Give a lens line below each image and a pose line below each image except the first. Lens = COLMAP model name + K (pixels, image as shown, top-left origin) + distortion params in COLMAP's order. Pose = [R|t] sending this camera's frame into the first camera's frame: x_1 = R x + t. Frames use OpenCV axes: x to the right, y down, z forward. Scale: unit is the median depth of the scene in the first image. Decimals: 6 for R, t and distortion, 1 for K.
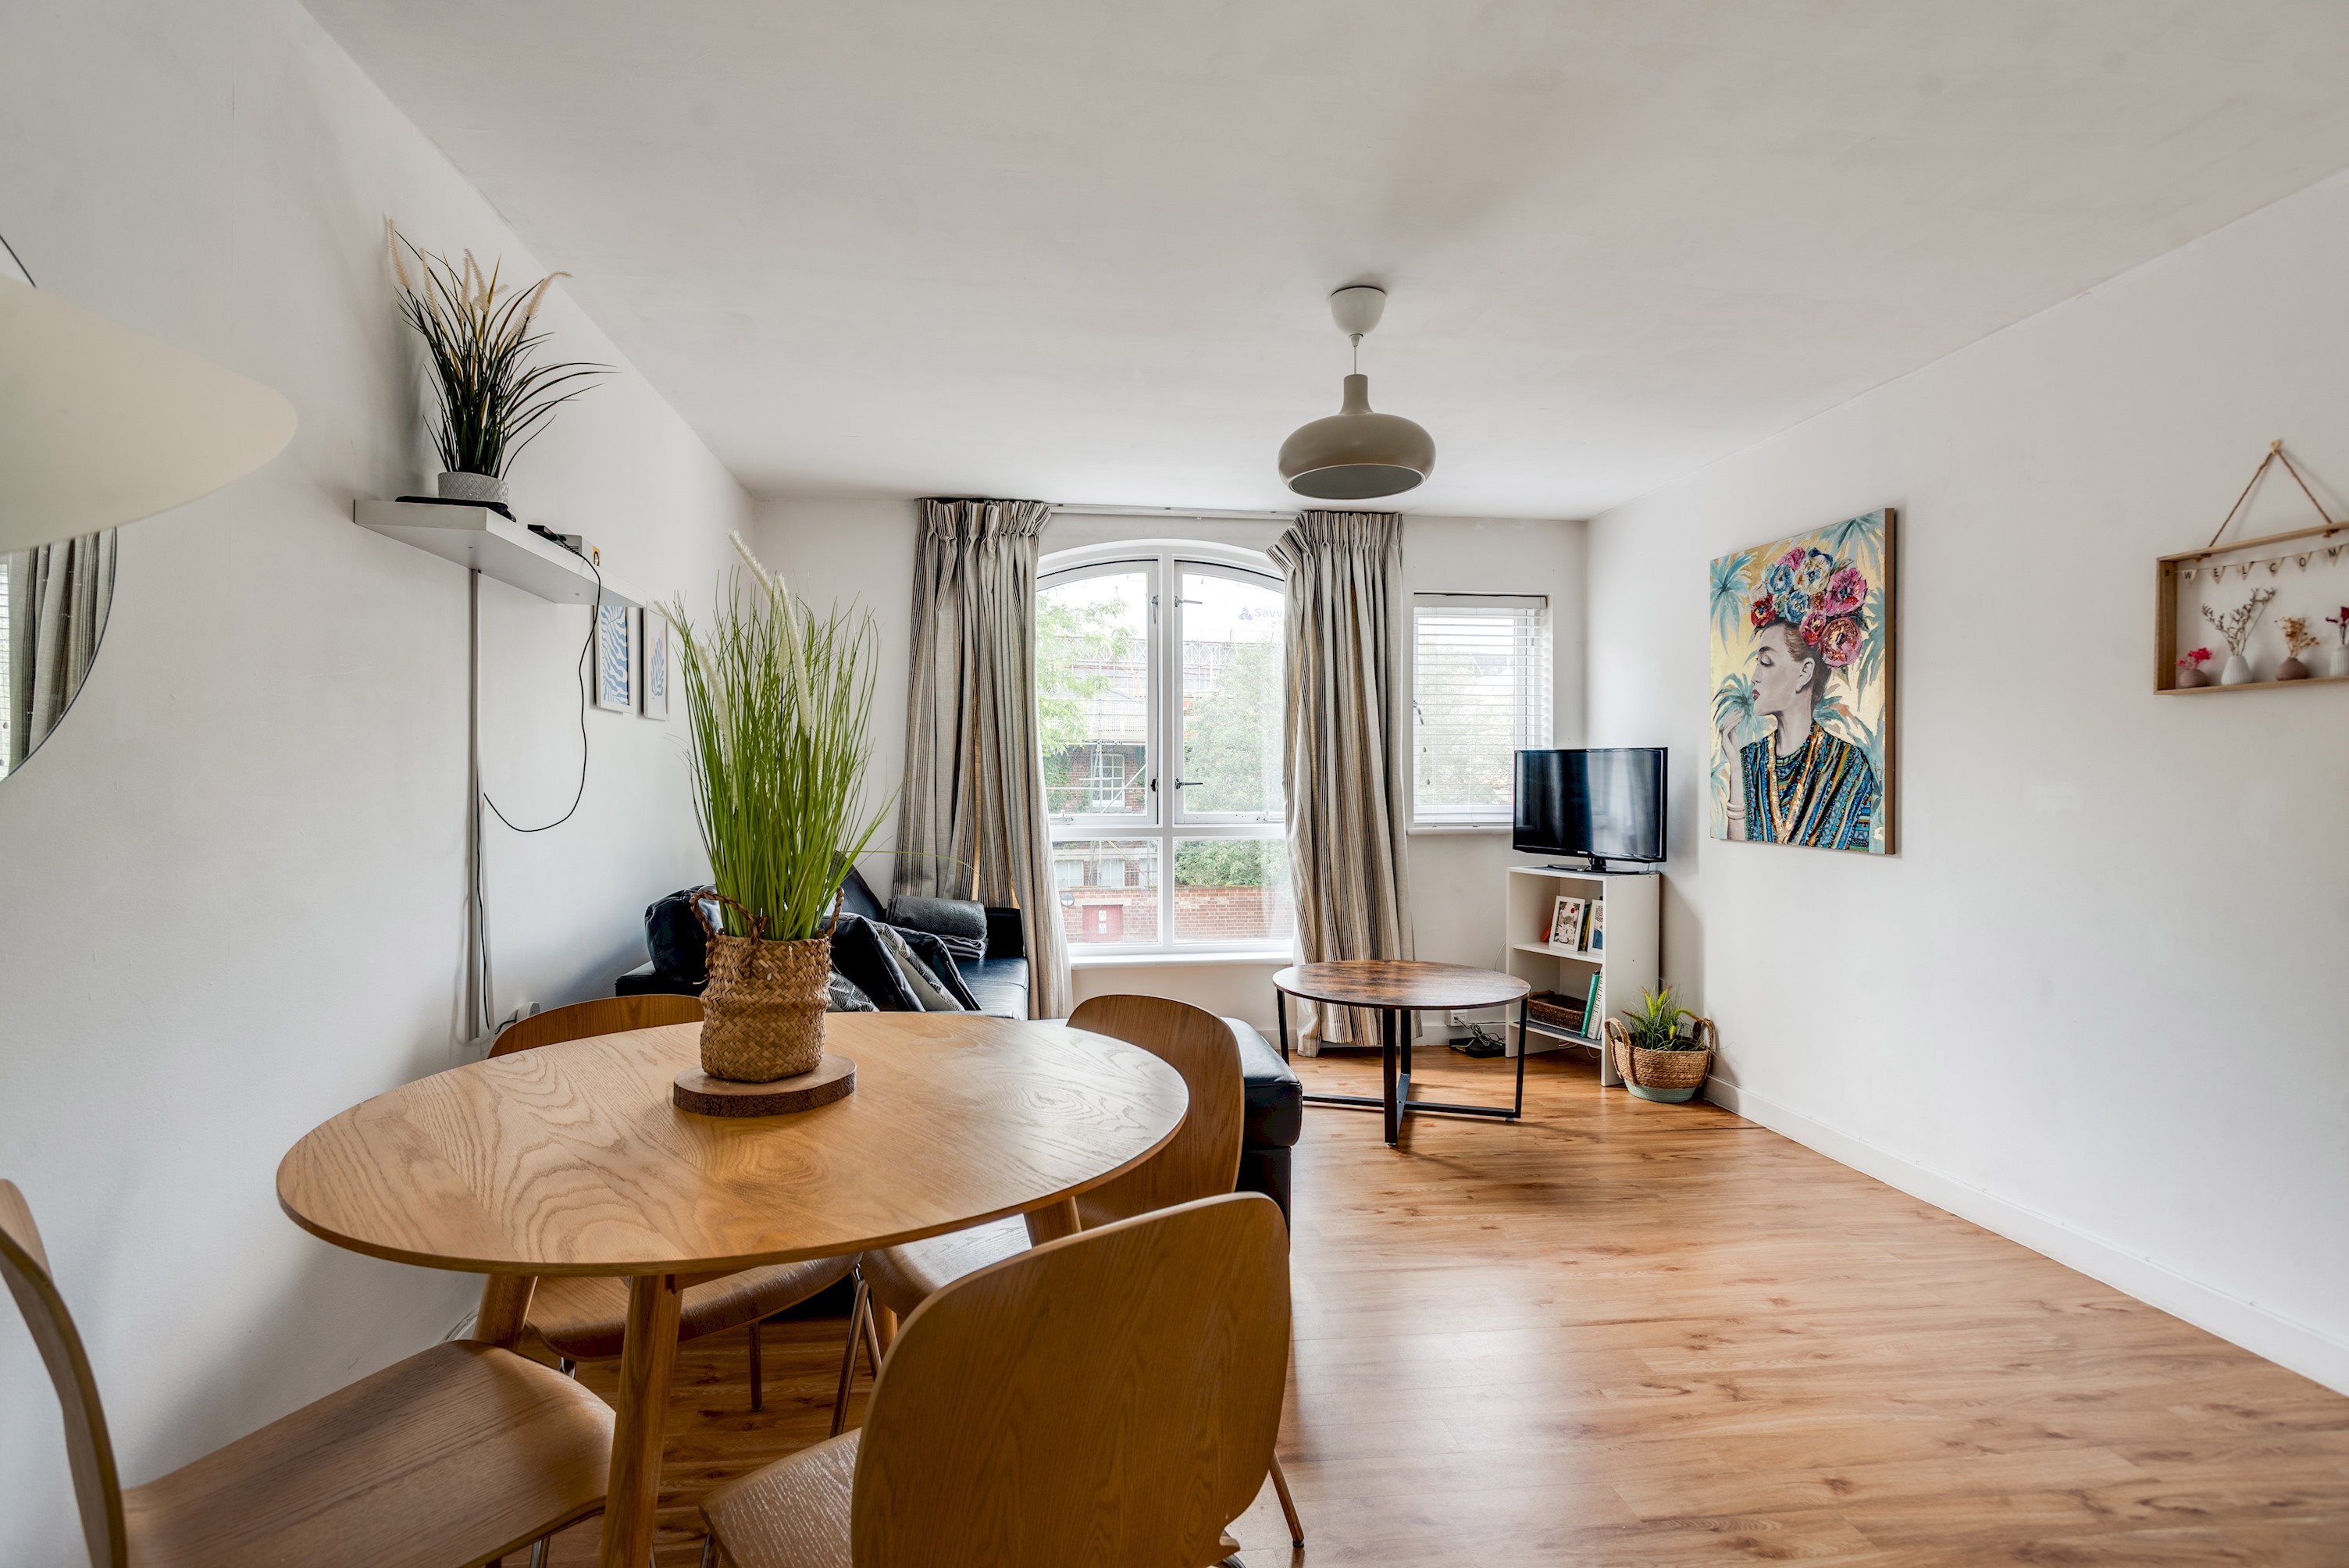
lens RADIAL K [[1103.2, 0, 1174.5], [0, 1103.2, 784.0], [0, 0, 1]] dist [0.001683, -0.007984]
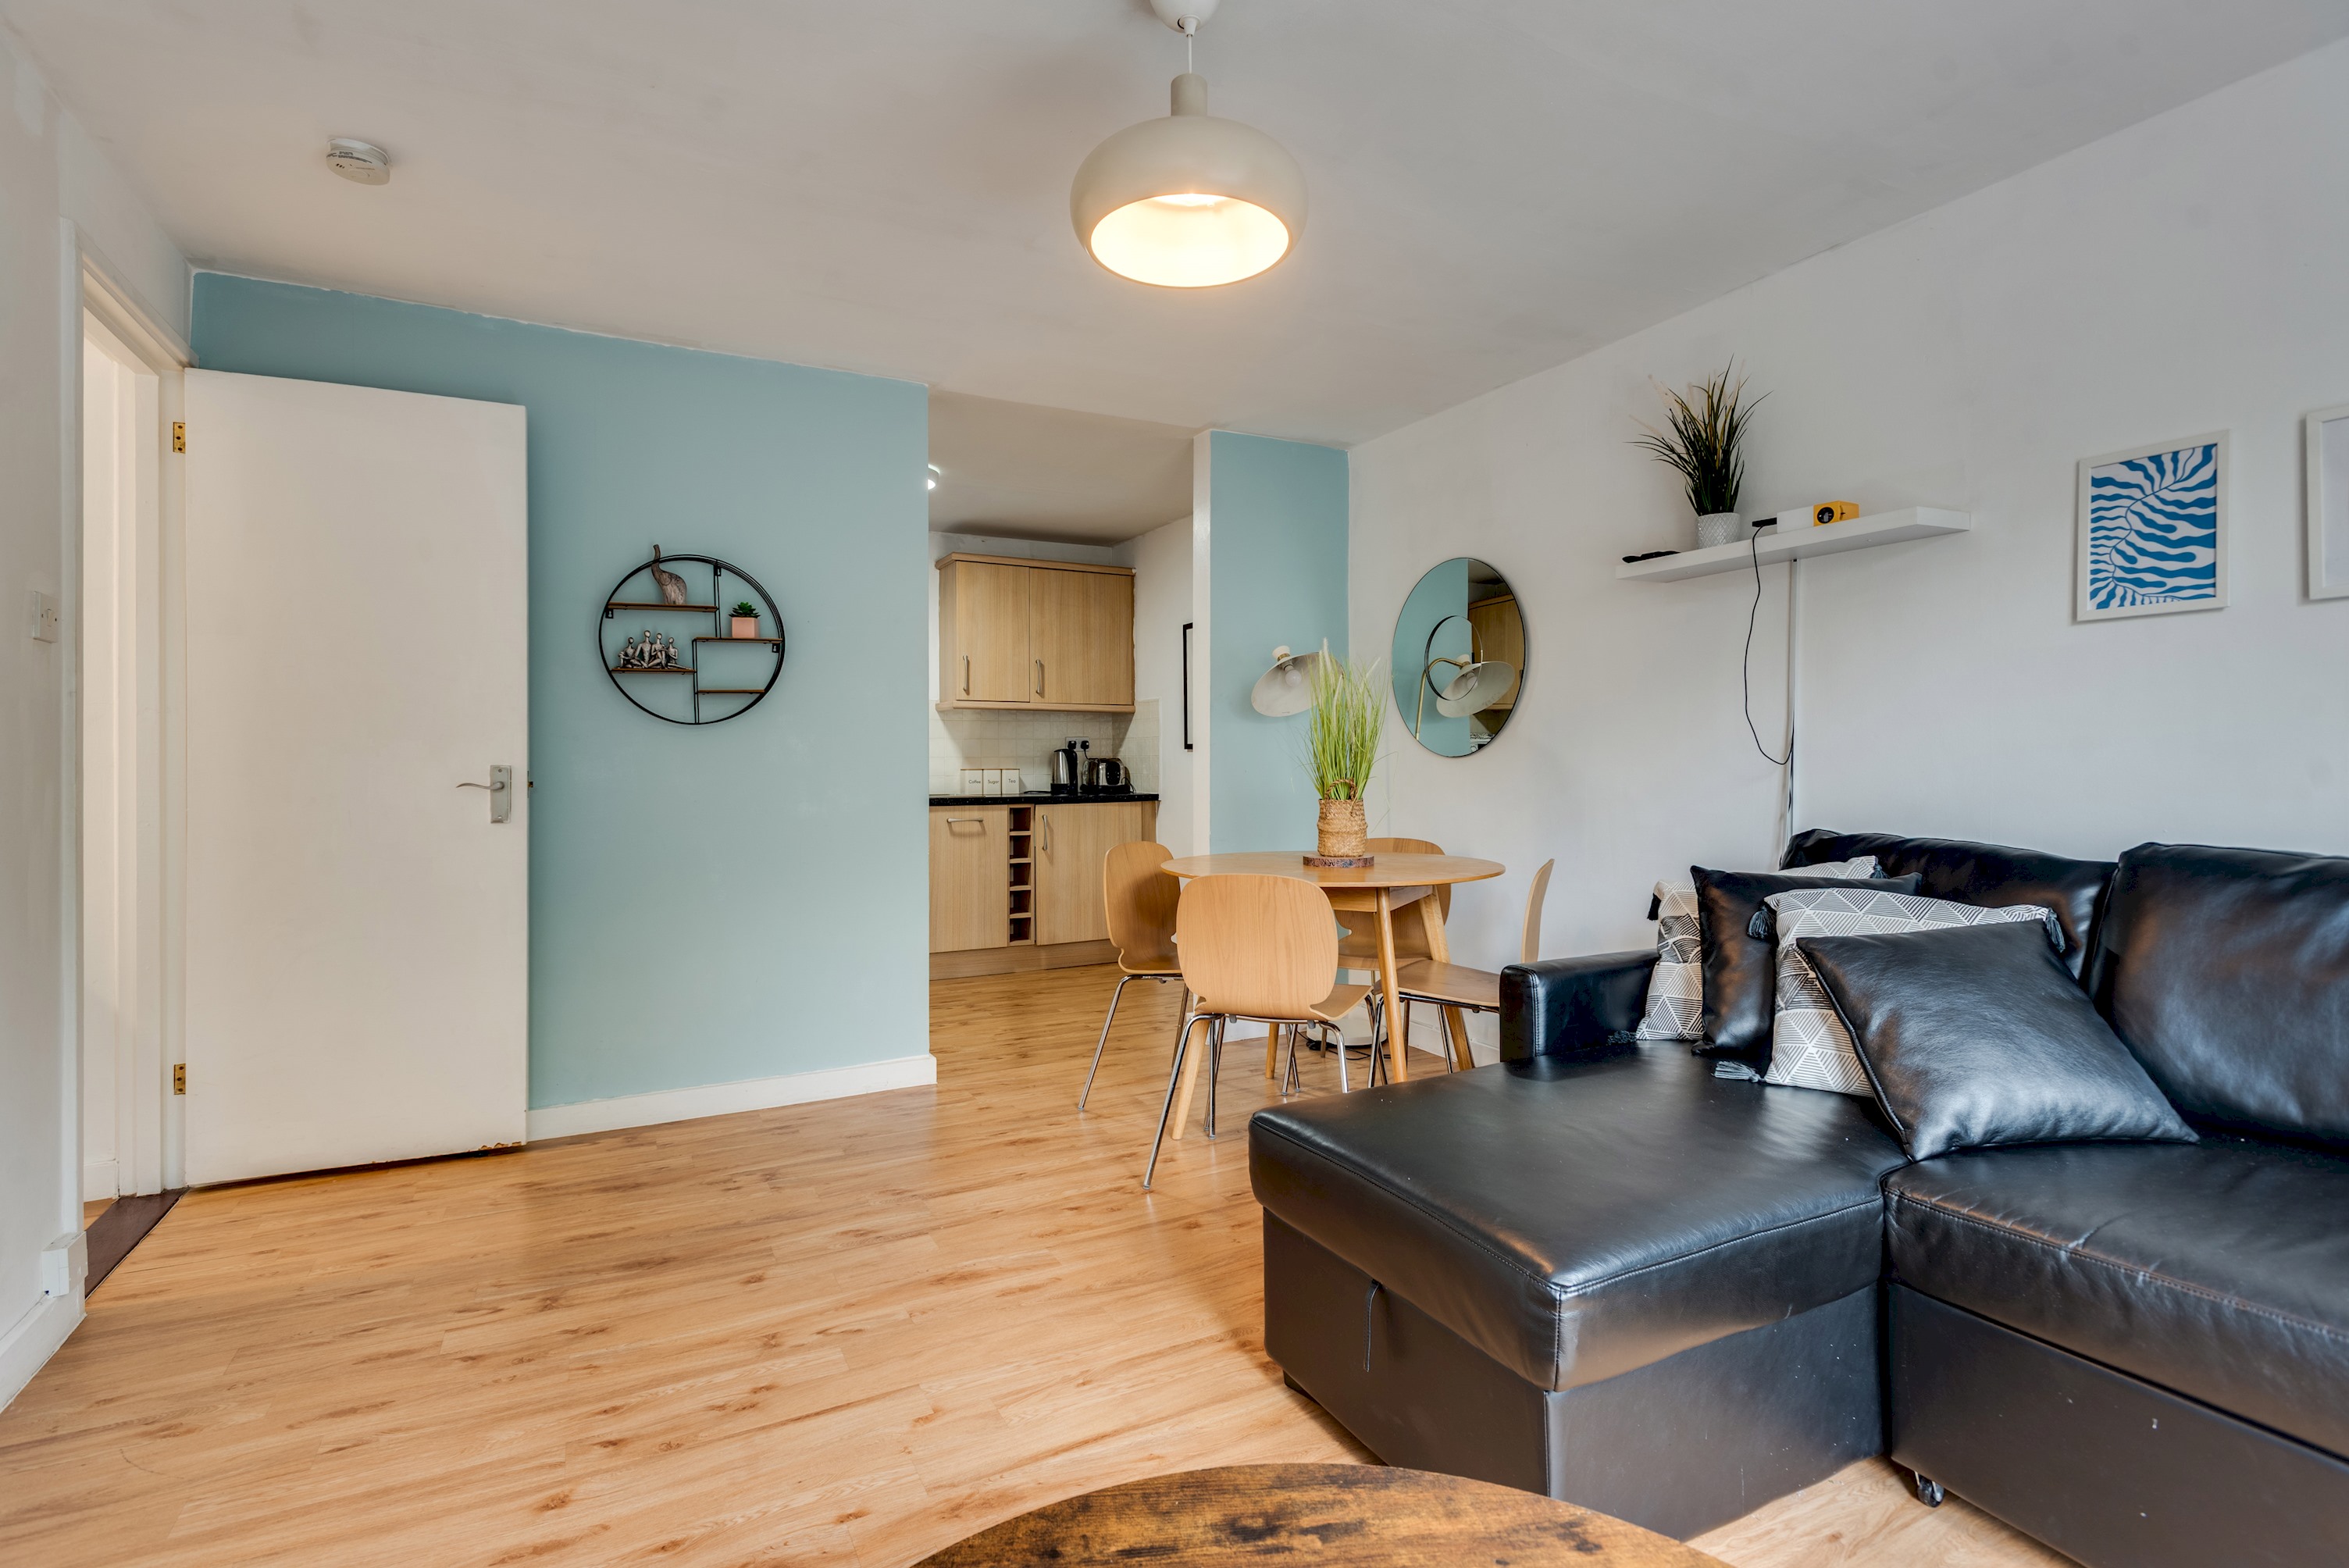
lens RADIAL K [[1103.2, 0, 1174.5], [0, 1103.2, 784.0], [0, 0, 1]] dist [0.001683, -0.007984]
pose [[-0.941837, 0.008476, -0.335963, 0.277098], [0.003832, 0.999888, 0.014482, 0.026822], [0.336048, 0.012352, -0.941764, 1.136374]]
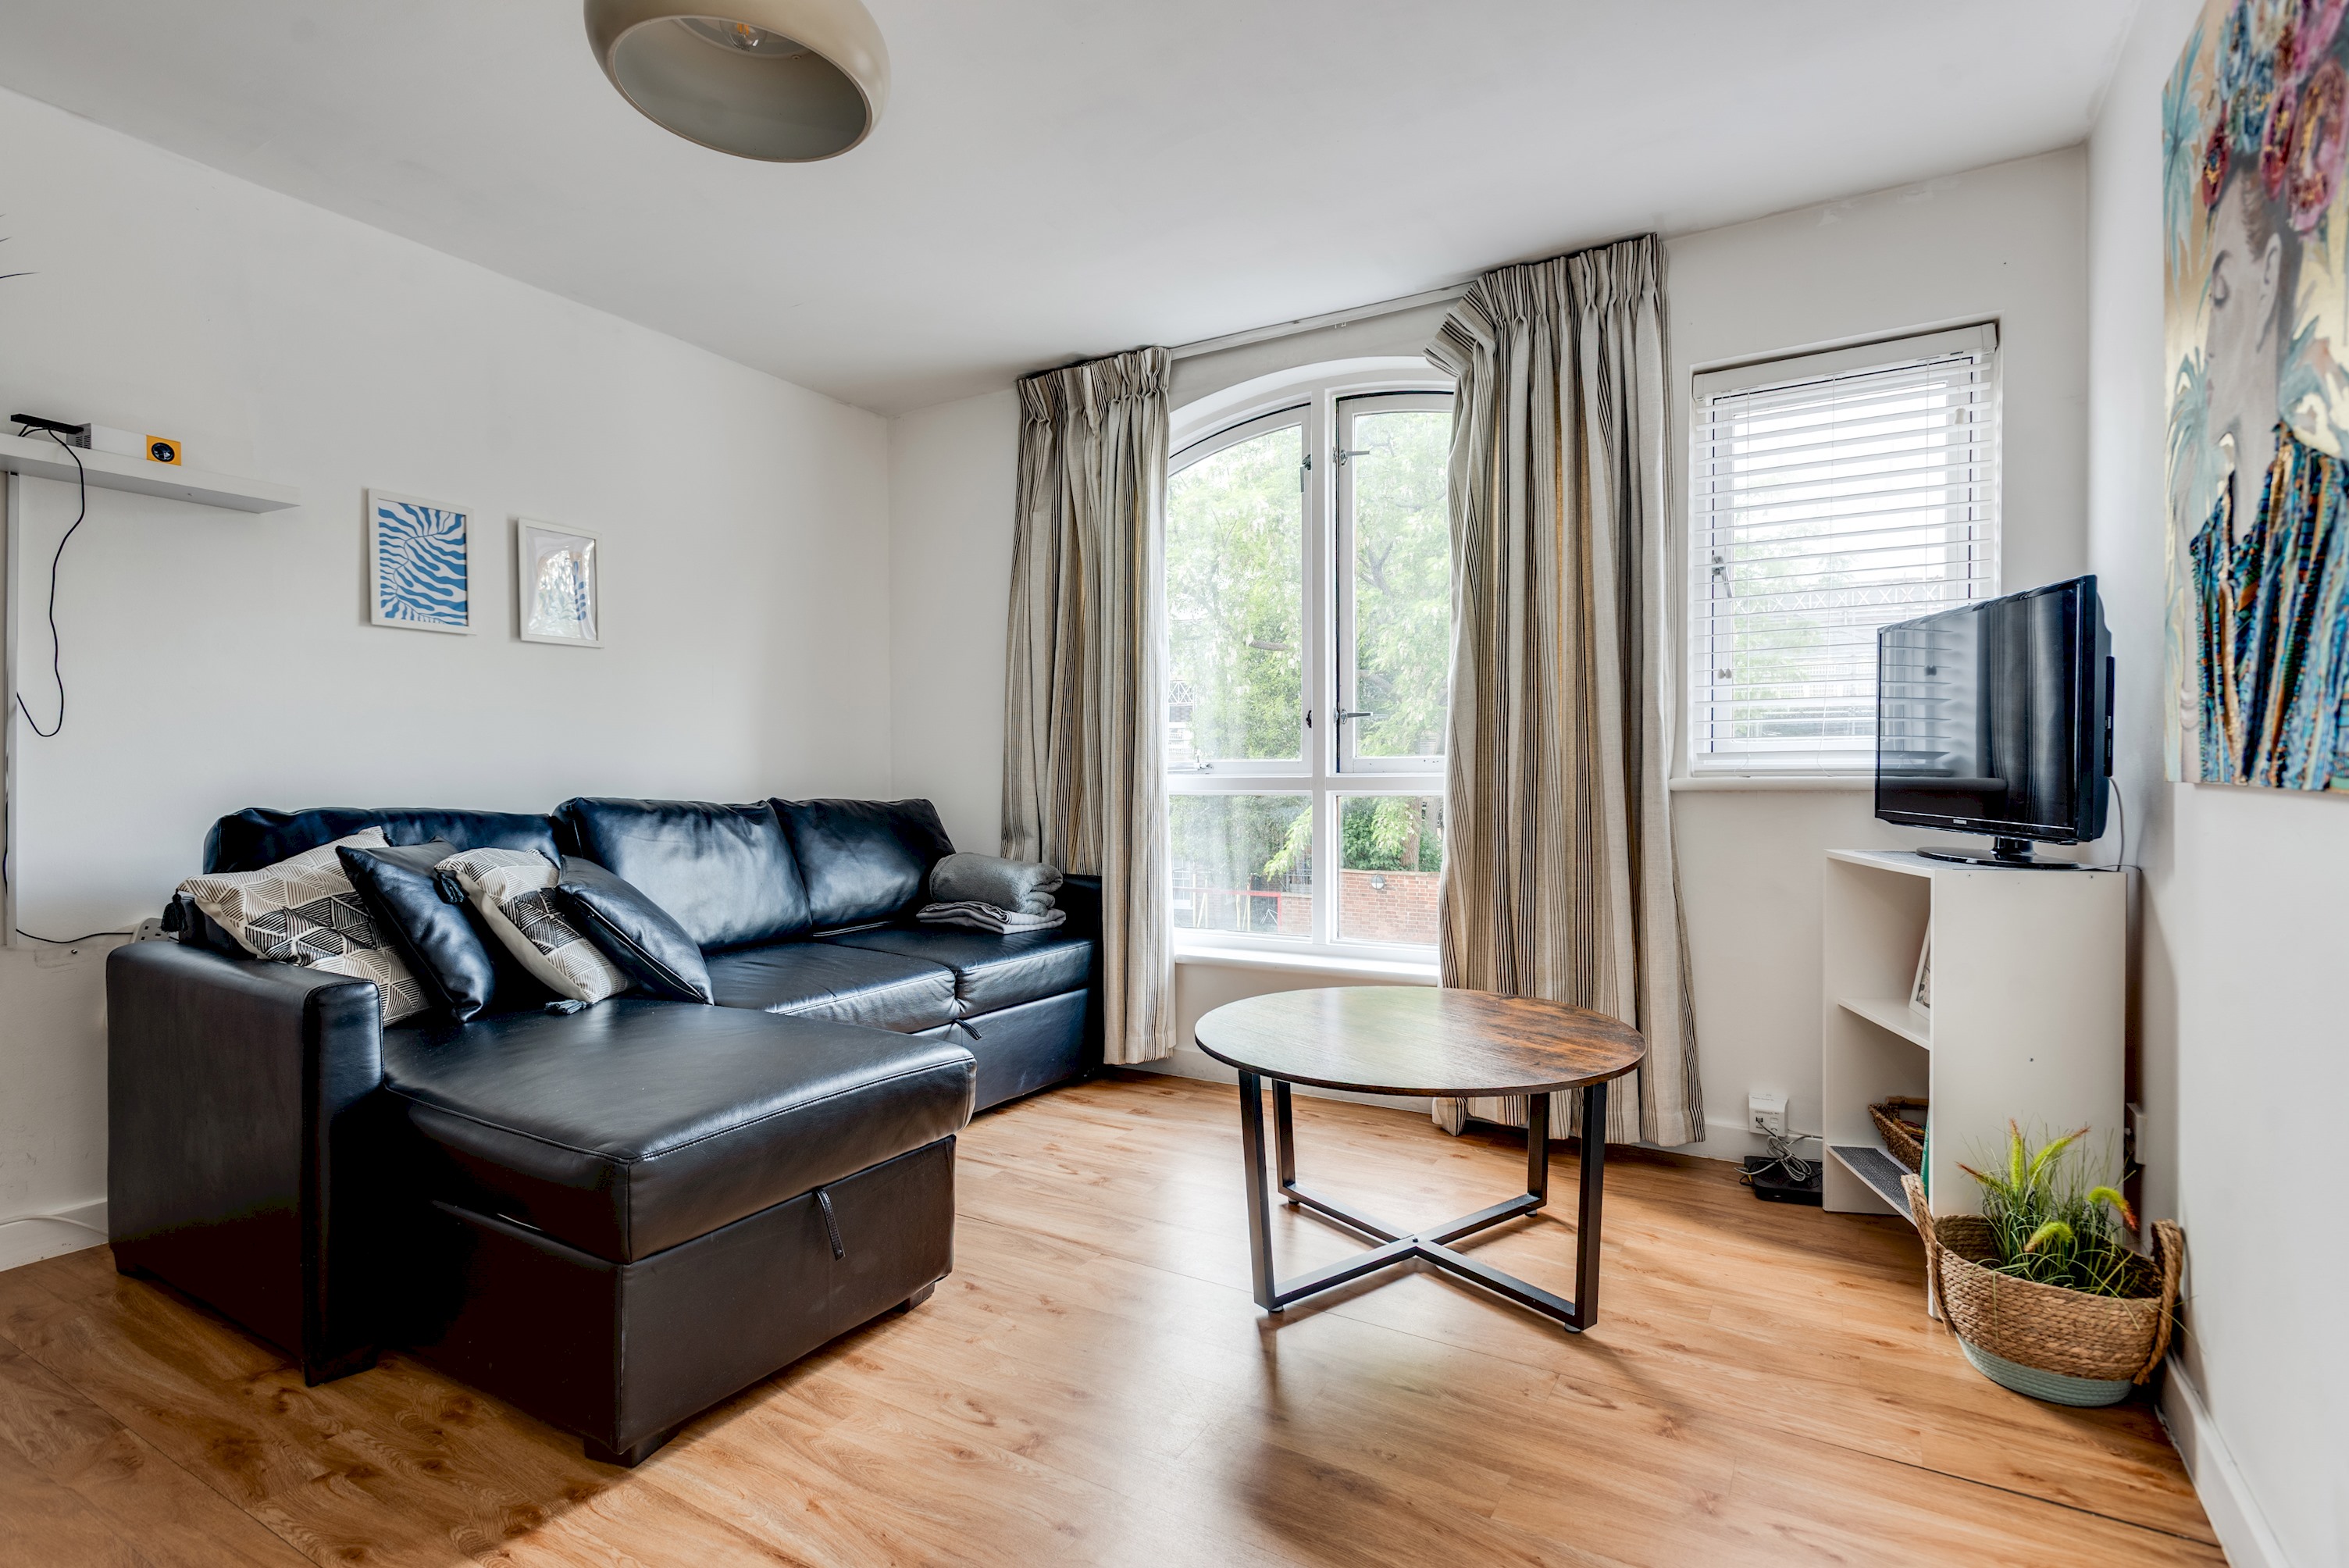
lens RADIAL K [[1143.0, 0, 1230.9], [0, 1143.0, 783.6], [0, 0, 1]] dist [0.020945, -0.009325]
pose [[0.796976, 0.000508, -0.604011, 0.500200], [0.004298, 0.999970, 0.006512, 0.048739], [0.603996, -0.007786, 0.796950, 0.484150]]
